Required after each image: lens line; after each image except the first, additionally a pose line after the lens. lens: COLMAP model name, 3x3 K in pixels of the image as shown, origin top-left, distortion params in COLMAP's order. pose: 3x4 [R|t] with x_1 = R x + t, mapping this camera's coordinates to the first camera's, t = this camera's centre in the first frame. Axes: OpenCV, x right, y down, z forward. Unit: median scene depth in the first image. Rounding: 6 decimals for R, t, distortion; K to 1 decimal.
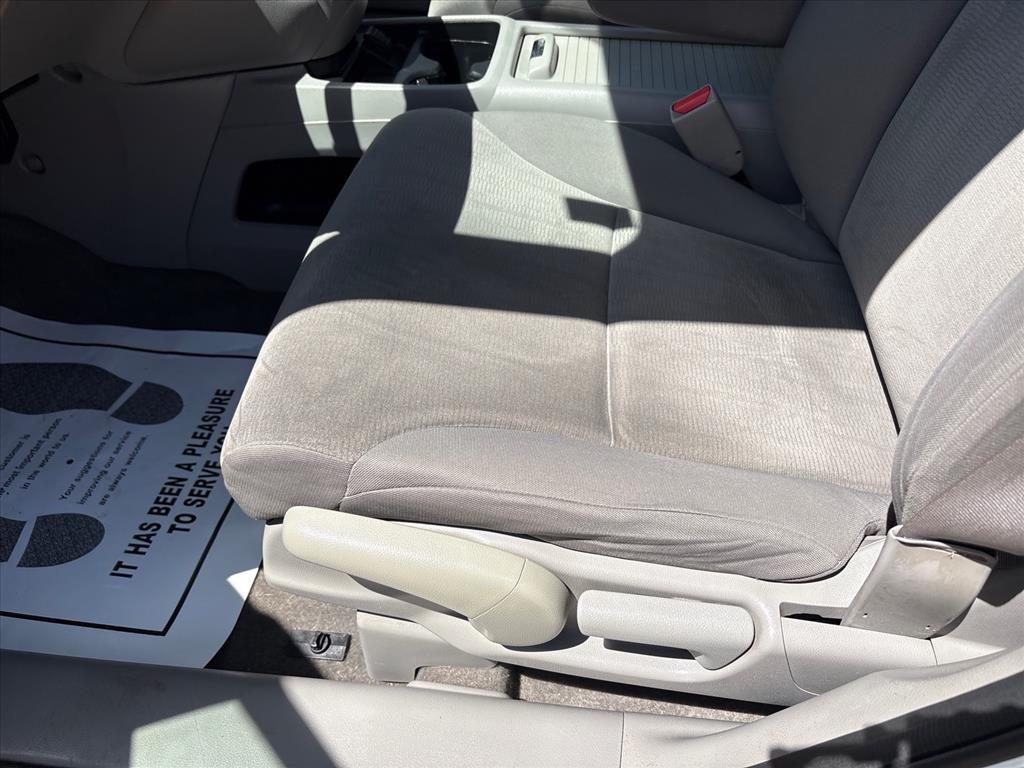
lens RADIAL K [[784.9, 0, 515.8], [0, 784.9, 380.3], [0, 0, 1]] dist [0.046426, -0.046254]
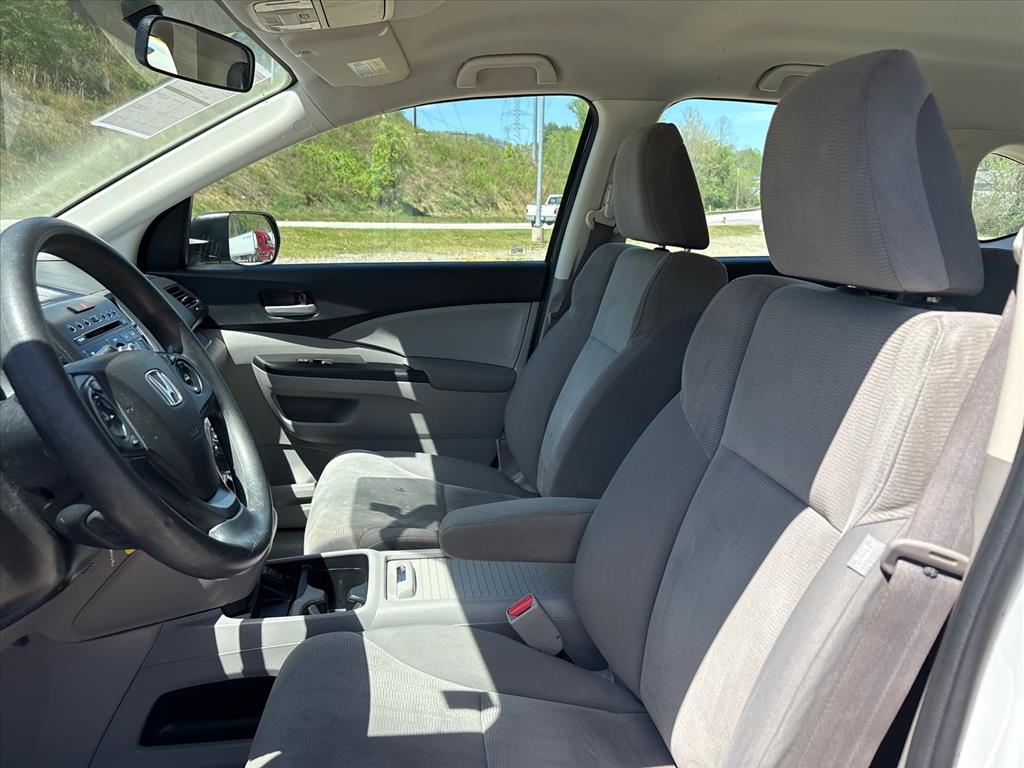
lens RADIAL K [[784.9, 0, 520.5], [0, 784.9, 386.1], [0, 0, 1]] dist [0.046426, -0.046254]
pose [[0.965018, -0.040815, 0.258988, -0.119885], [0.167693, 0.855421, -0.490035, 0.002012], [-0.201543, 0.516323, 0.832341, -0.359552]]
